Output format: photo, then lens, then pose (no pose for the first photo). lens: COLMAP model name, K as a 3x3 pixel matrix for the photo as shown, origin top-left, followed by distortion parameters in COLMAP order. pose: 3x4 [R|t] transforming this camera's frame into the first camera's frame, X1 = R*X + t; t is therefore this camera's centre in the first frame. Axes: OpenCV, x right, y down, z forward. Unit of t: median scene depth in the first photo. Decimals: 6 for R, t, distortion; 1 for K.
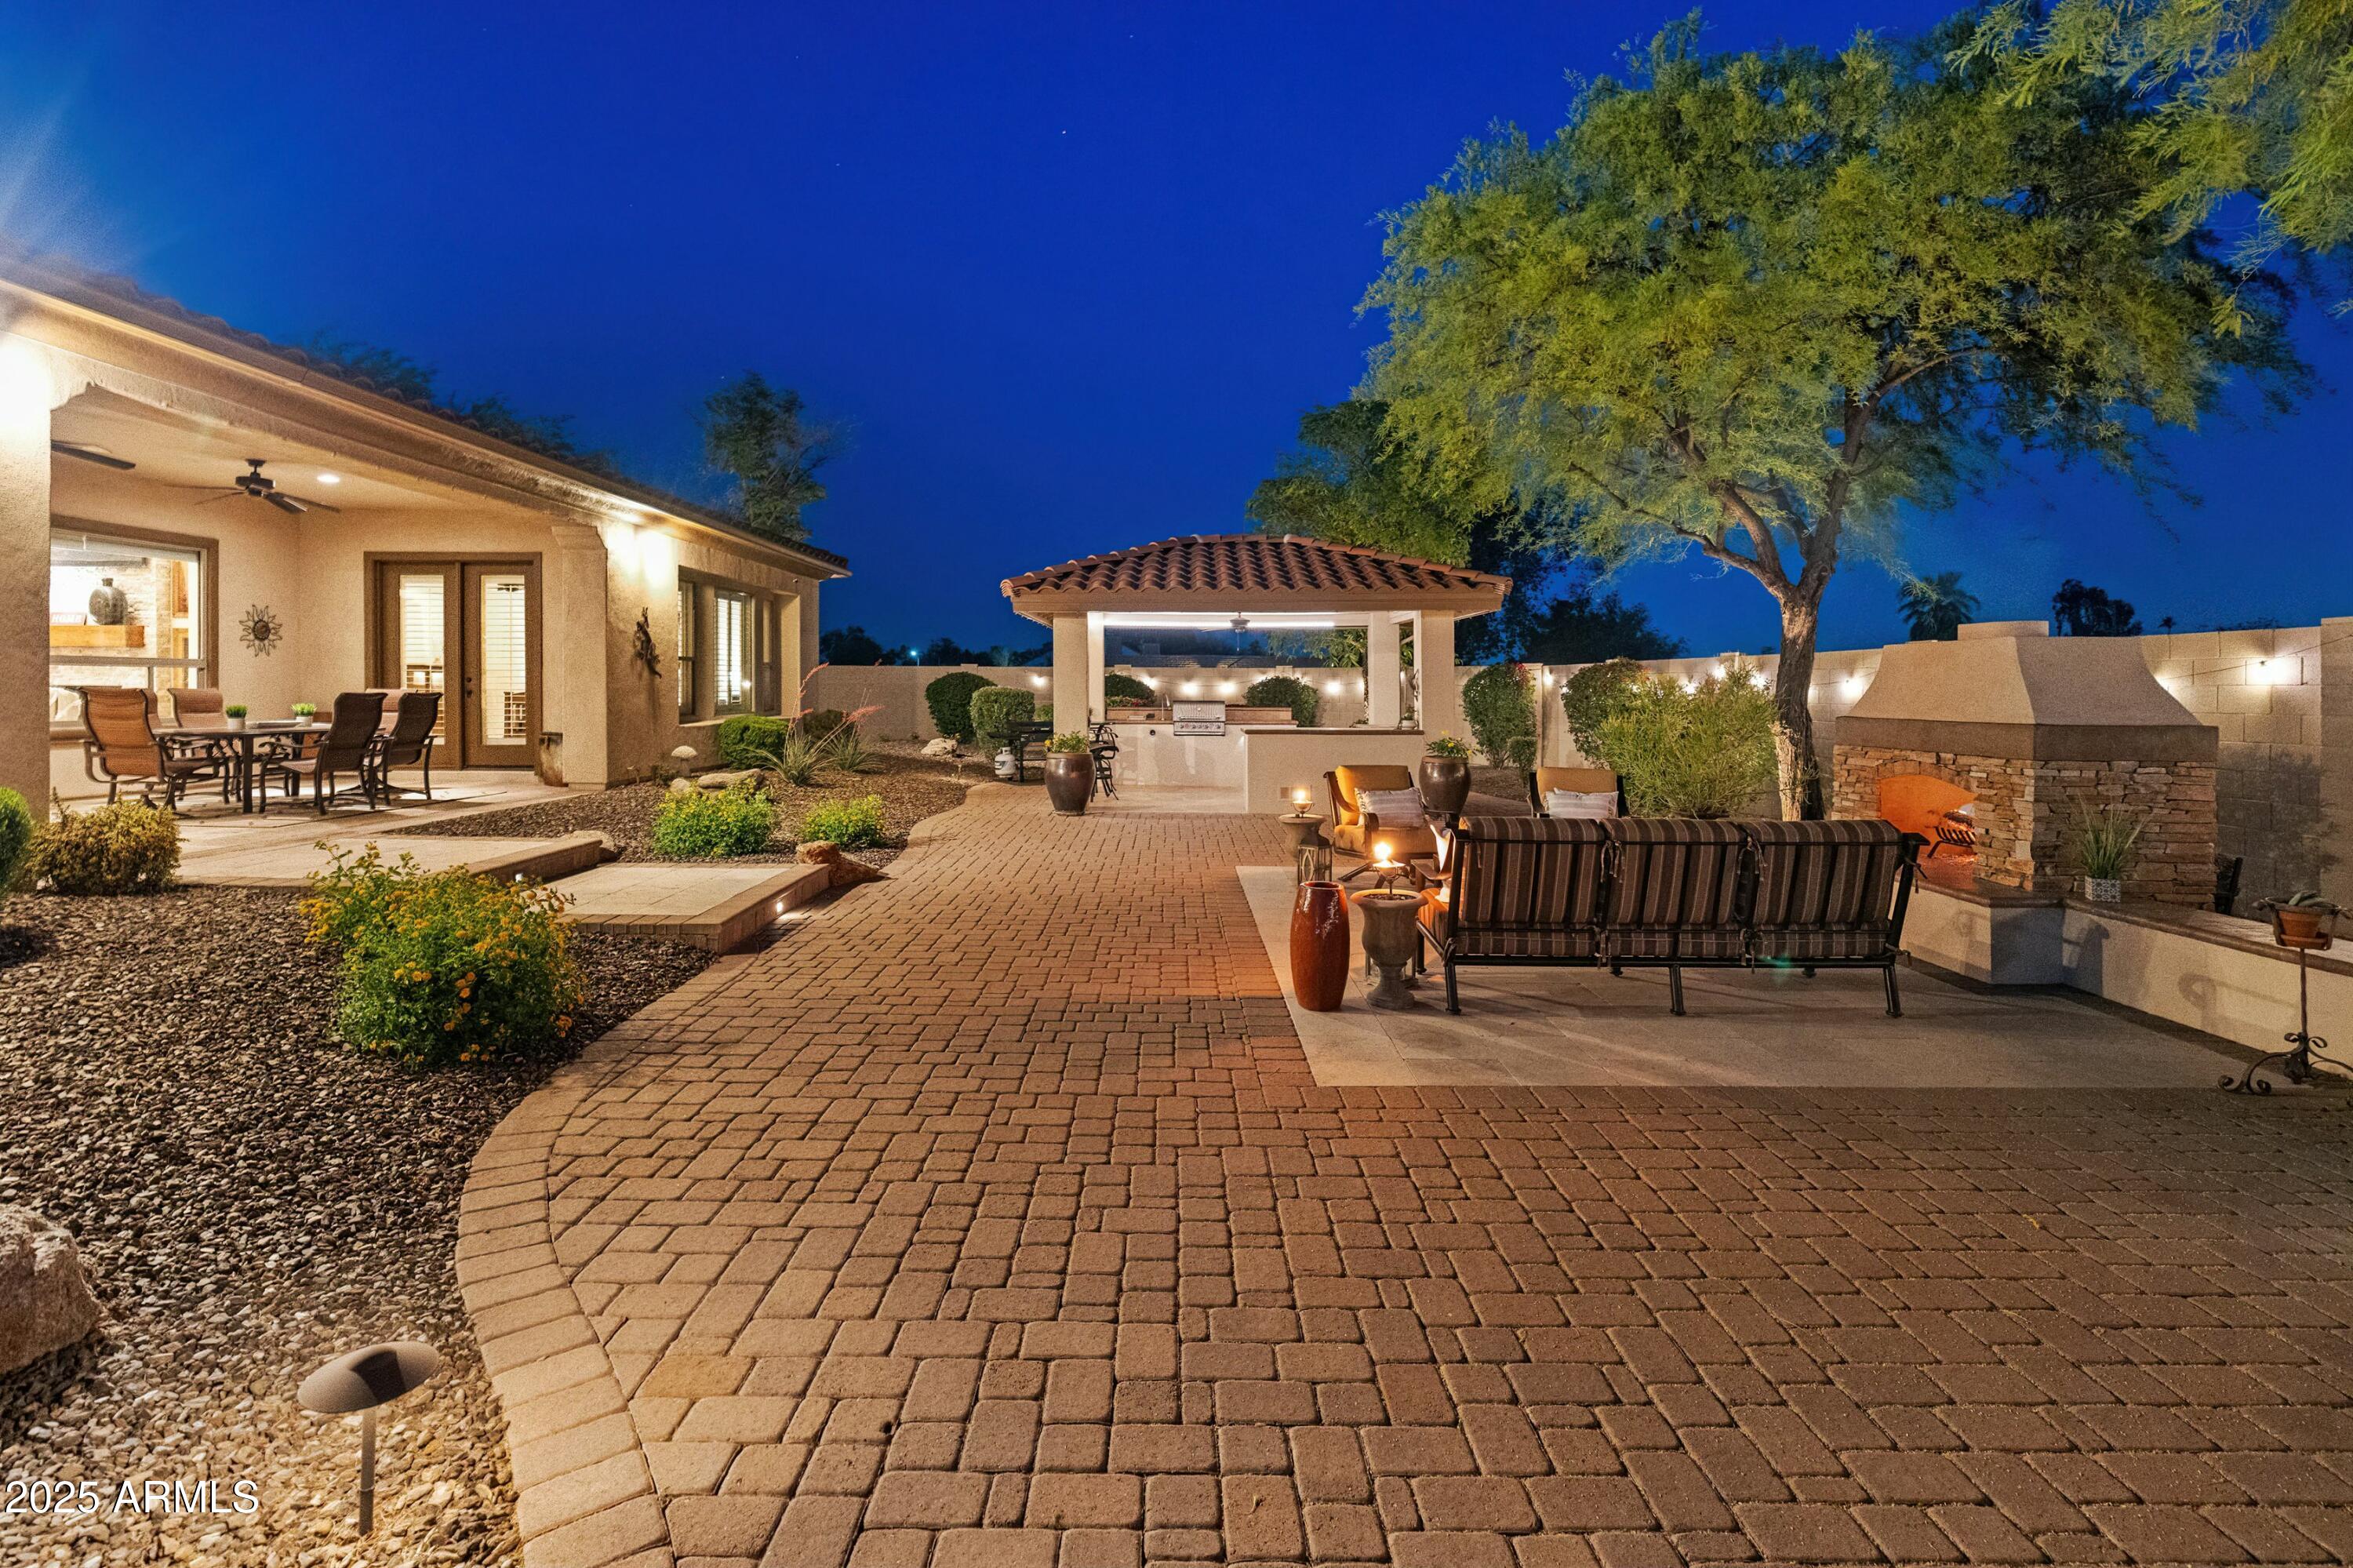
lens RADIAL K [[1084.4, 0, 1172.6], [0, 1084.4, 758.5], [0, 0, 1]] dist [0.002403, 0.000301]
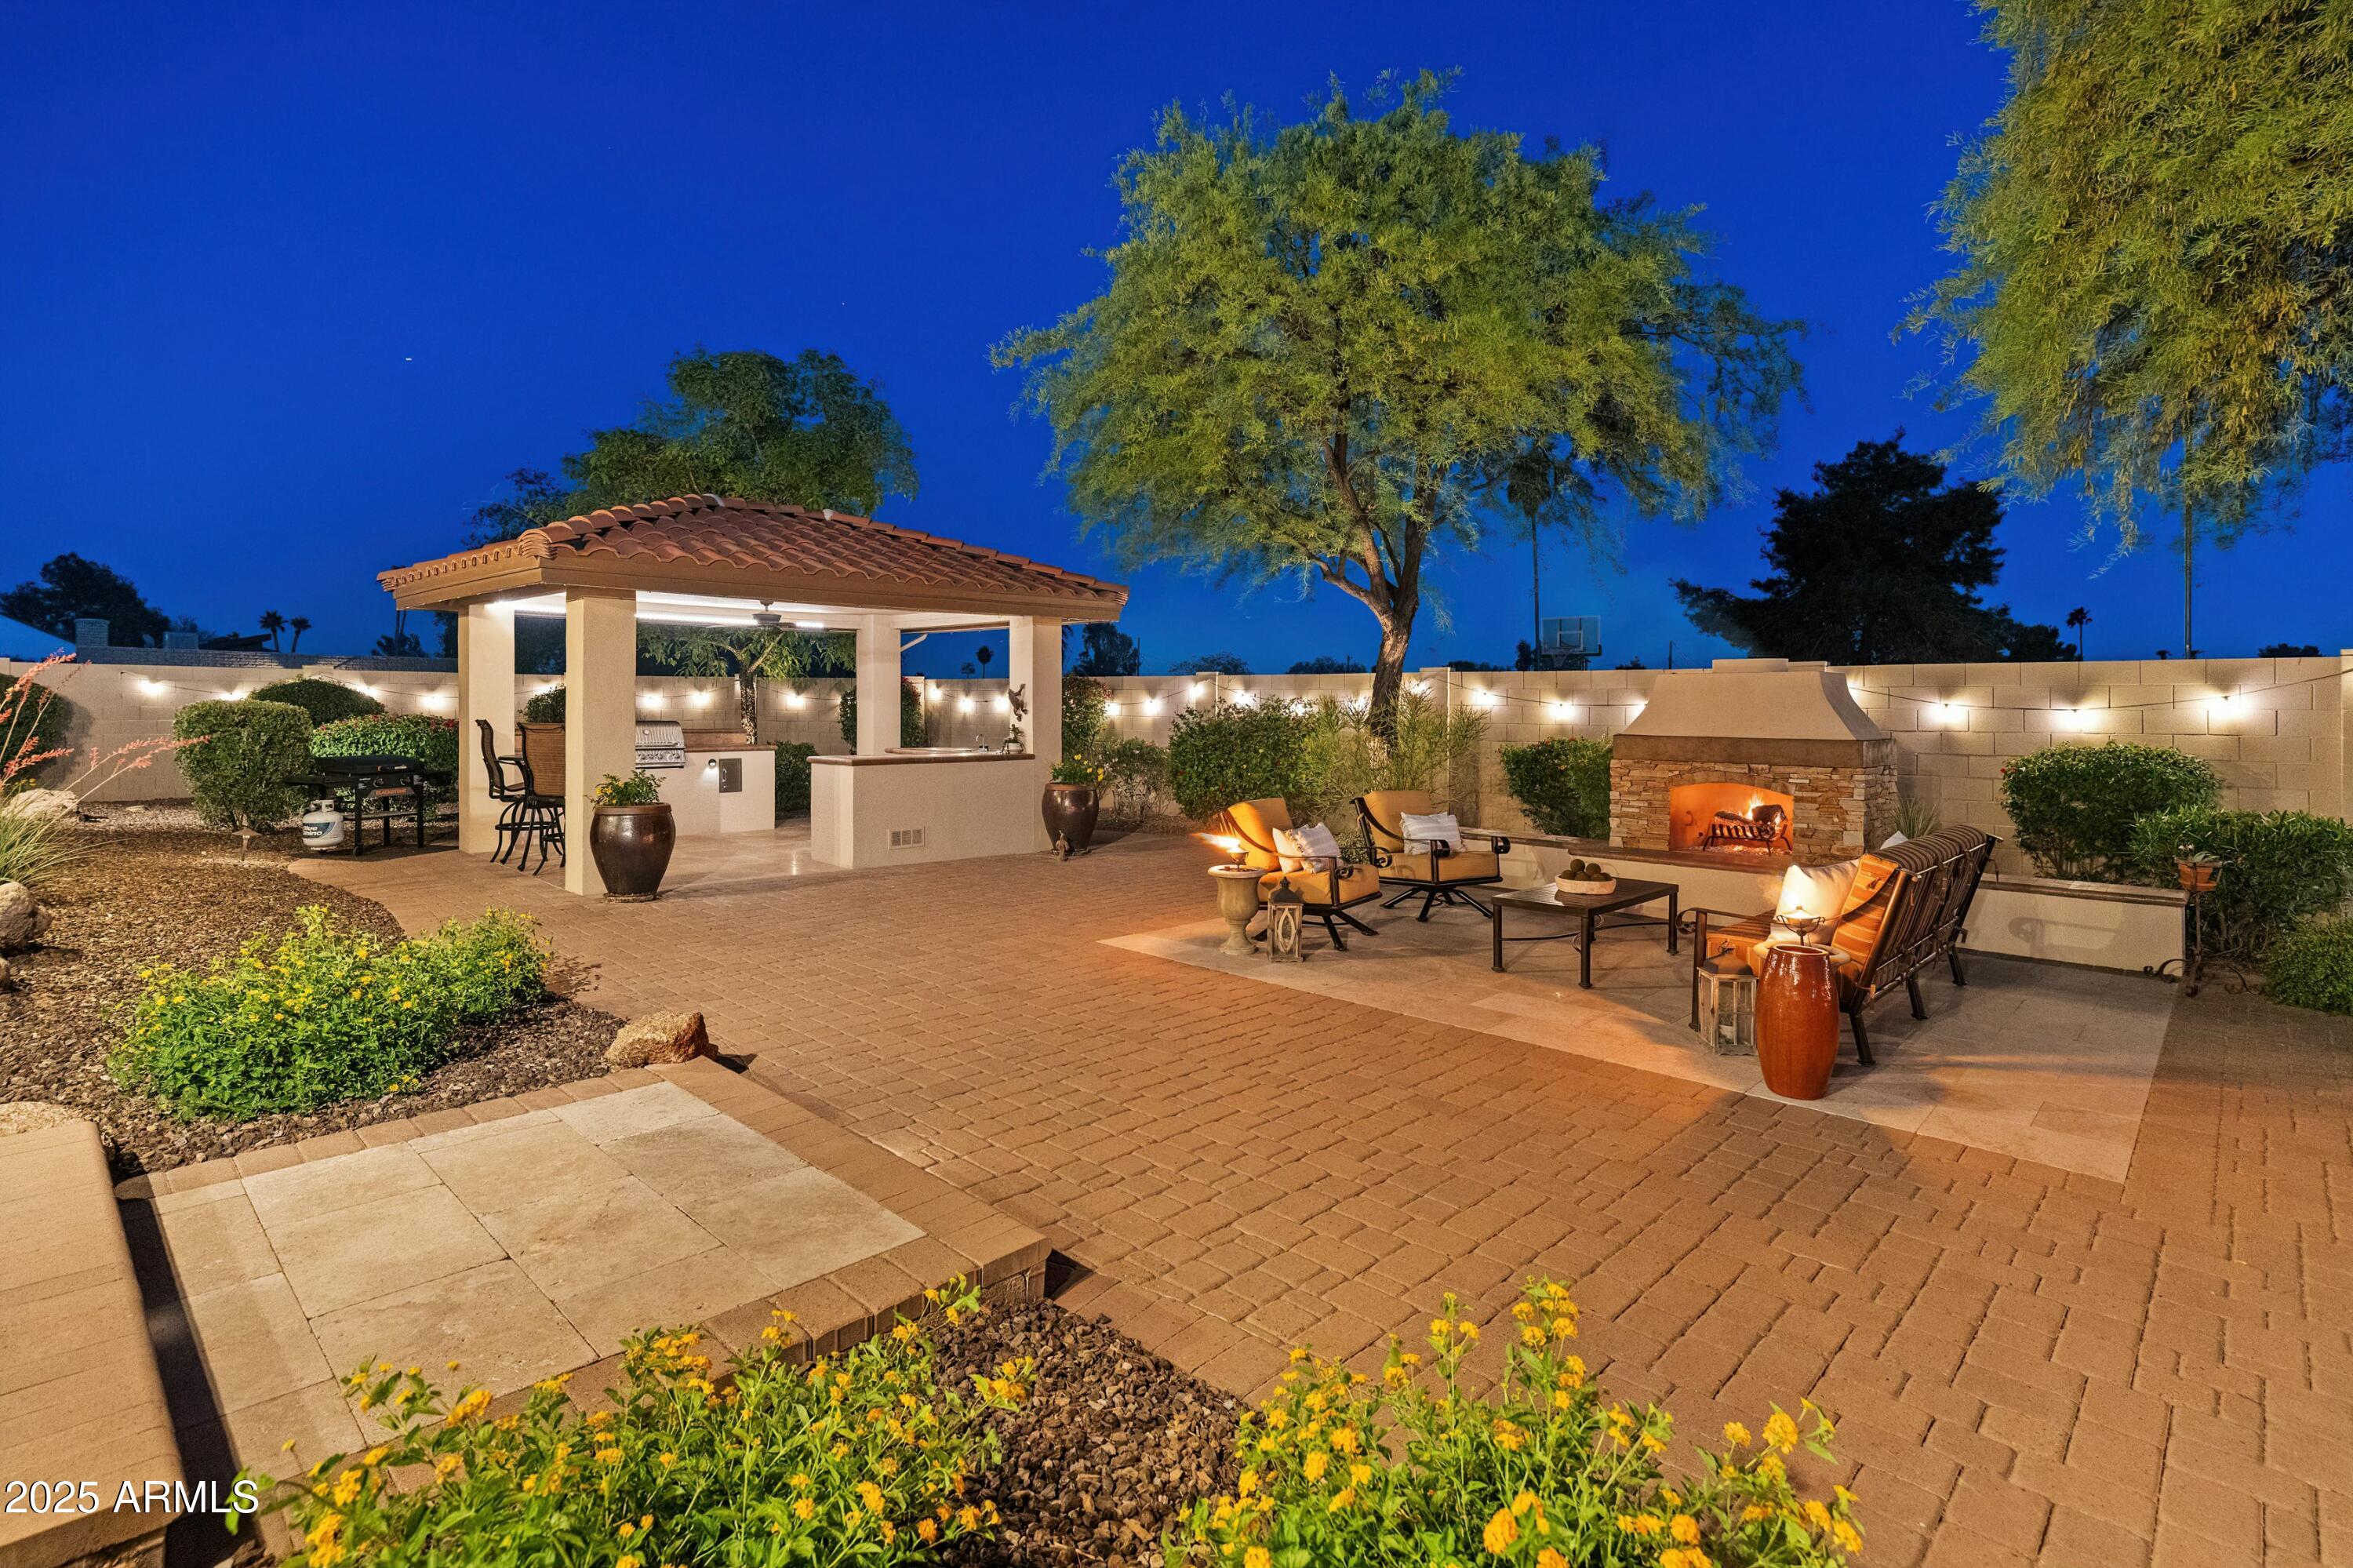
lens RADIAL K [[1127.3, 0, 1156.1], [0, 1127.3, 774.5], [0, 0, 1]] dist [-0.002564, 0.000515]
pose [[0.712780, -0.040385, 0.700224, -0.353197], [0.040026, 0.999056, 0.016876, -0.022439], [-0.700245, 0.015998, 0.713723, 0.303732]]
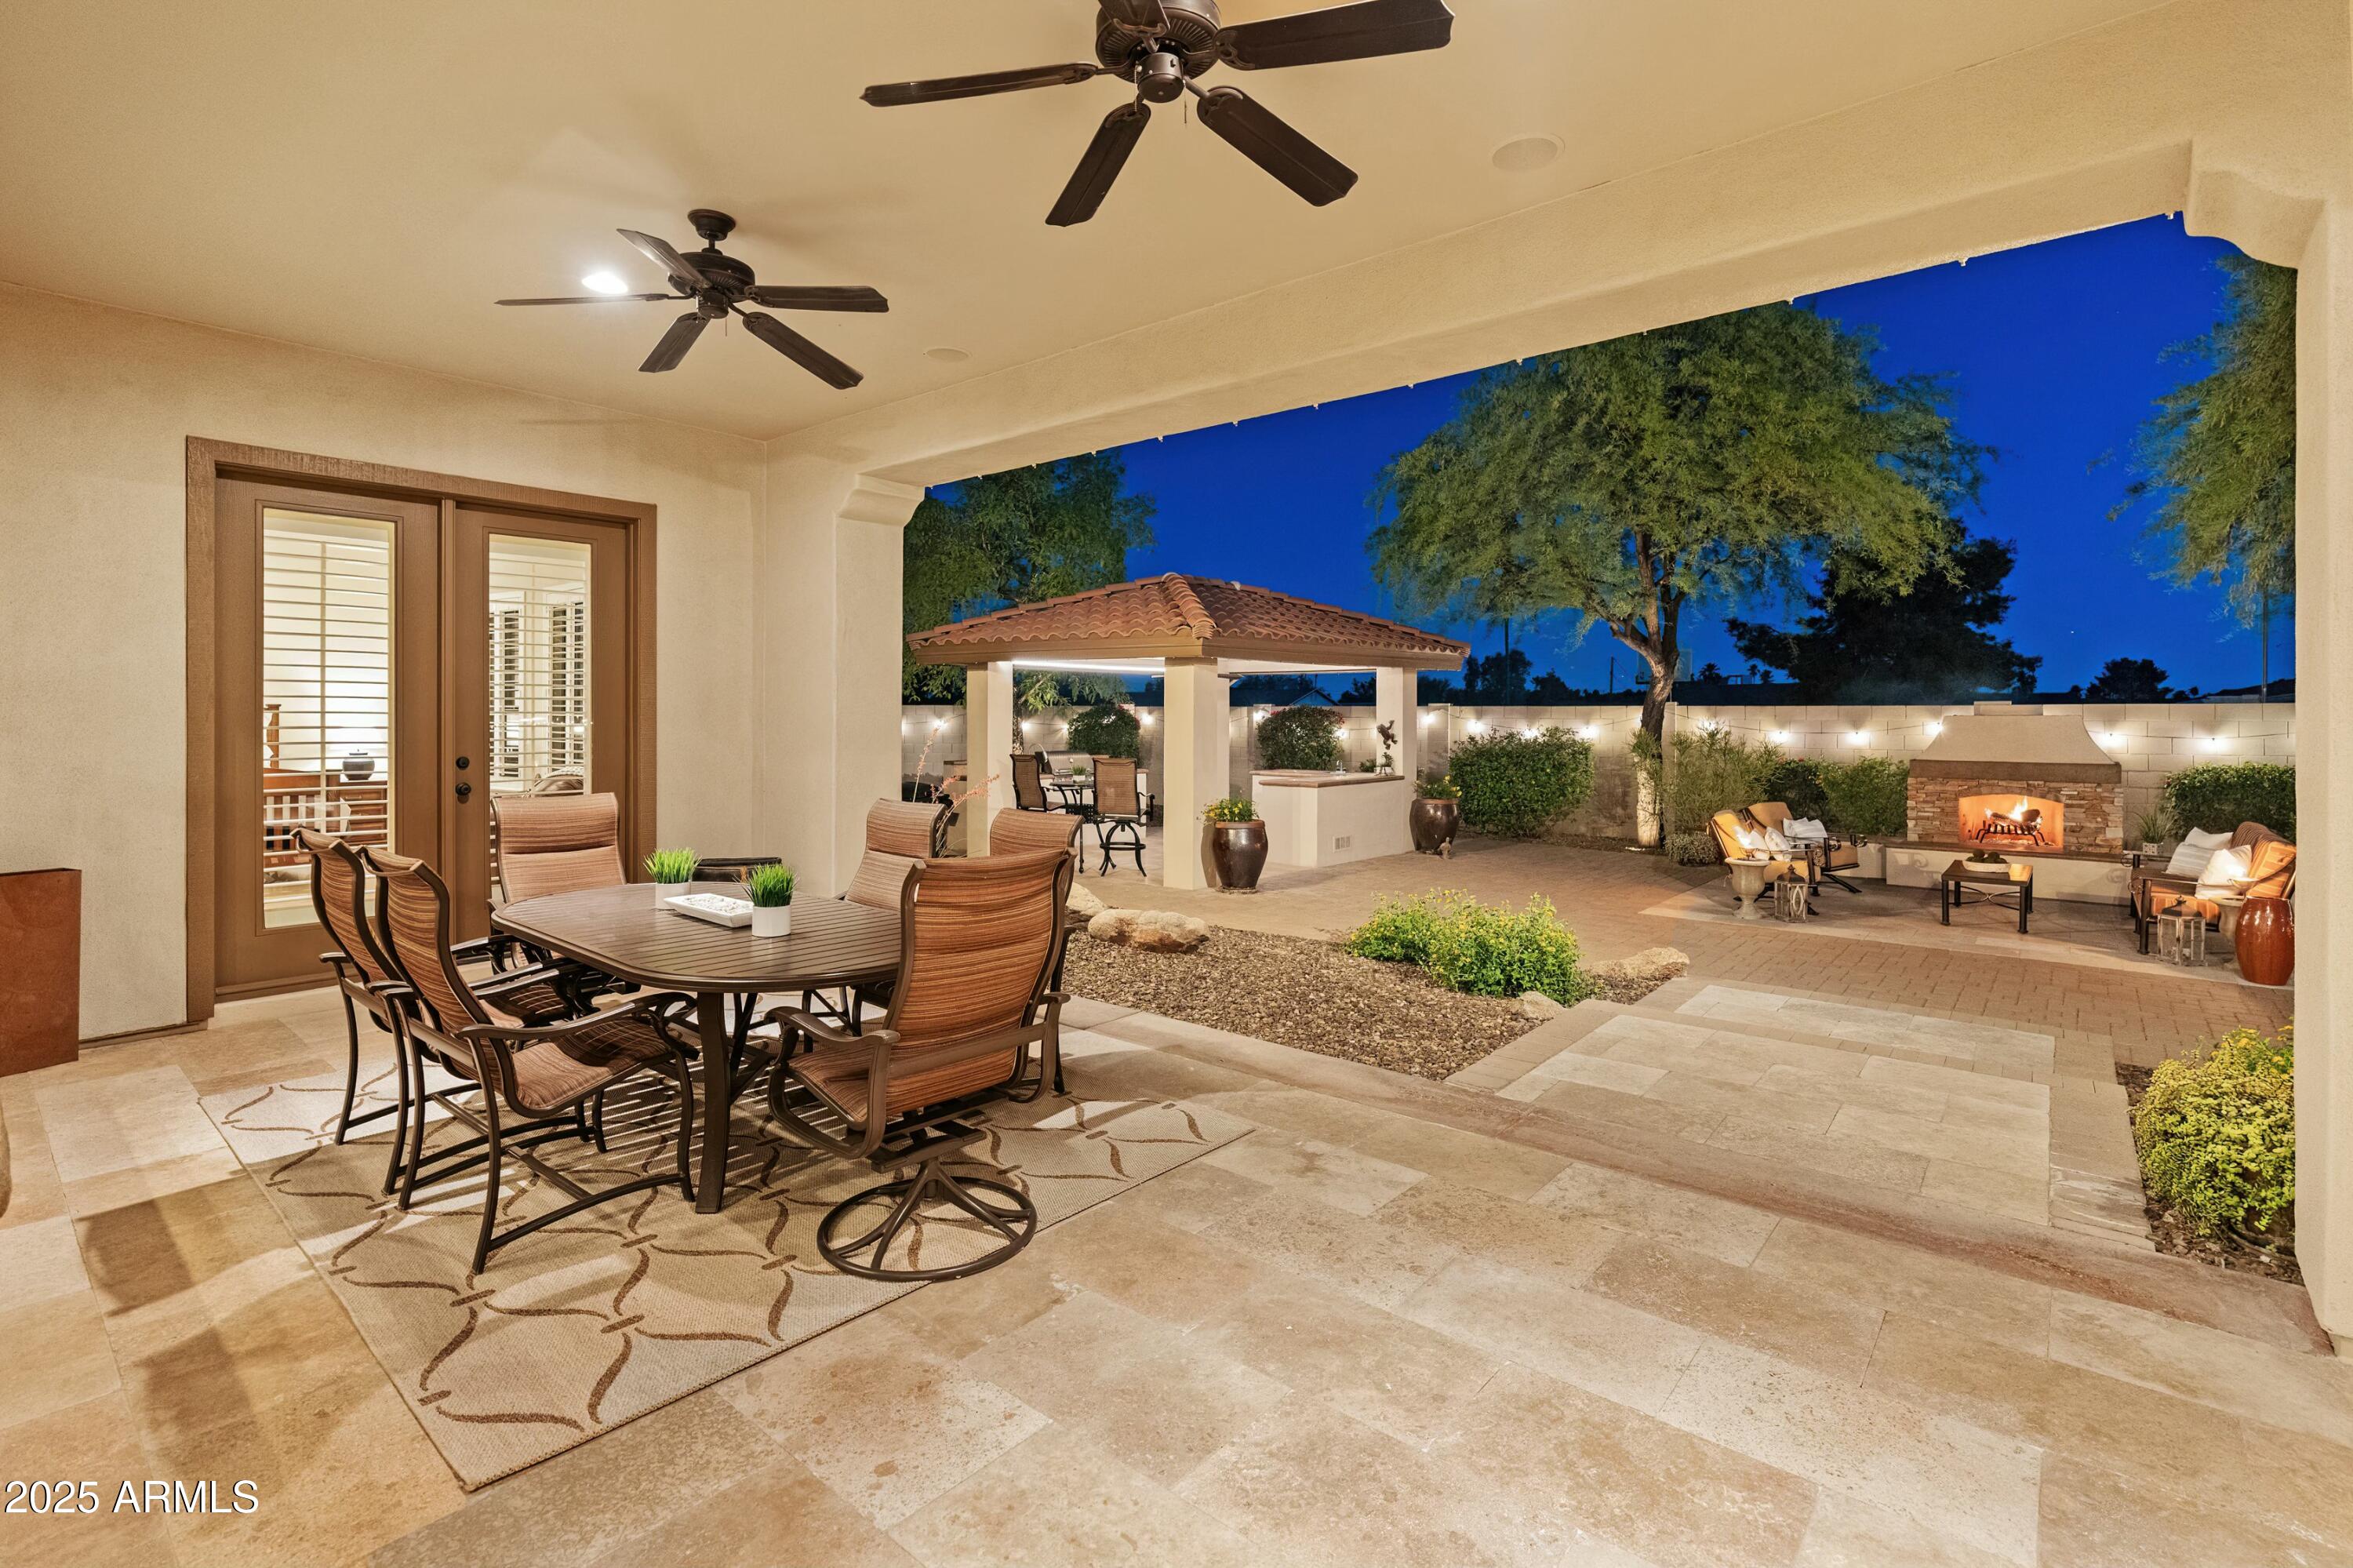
lens RADIAL K [[1084.4, 0, 1161.6], [0, 1084.4, 791.6], [0, 0, 1]] dist [0.002403, 0.000301]
pose [[0.651688, -0.057044, 0.756339, -0.810544], [0.050217, 0.998225, 0.032018, -0.060962], [-0.756823, 0.017115, 0.653396, 0.492155]]
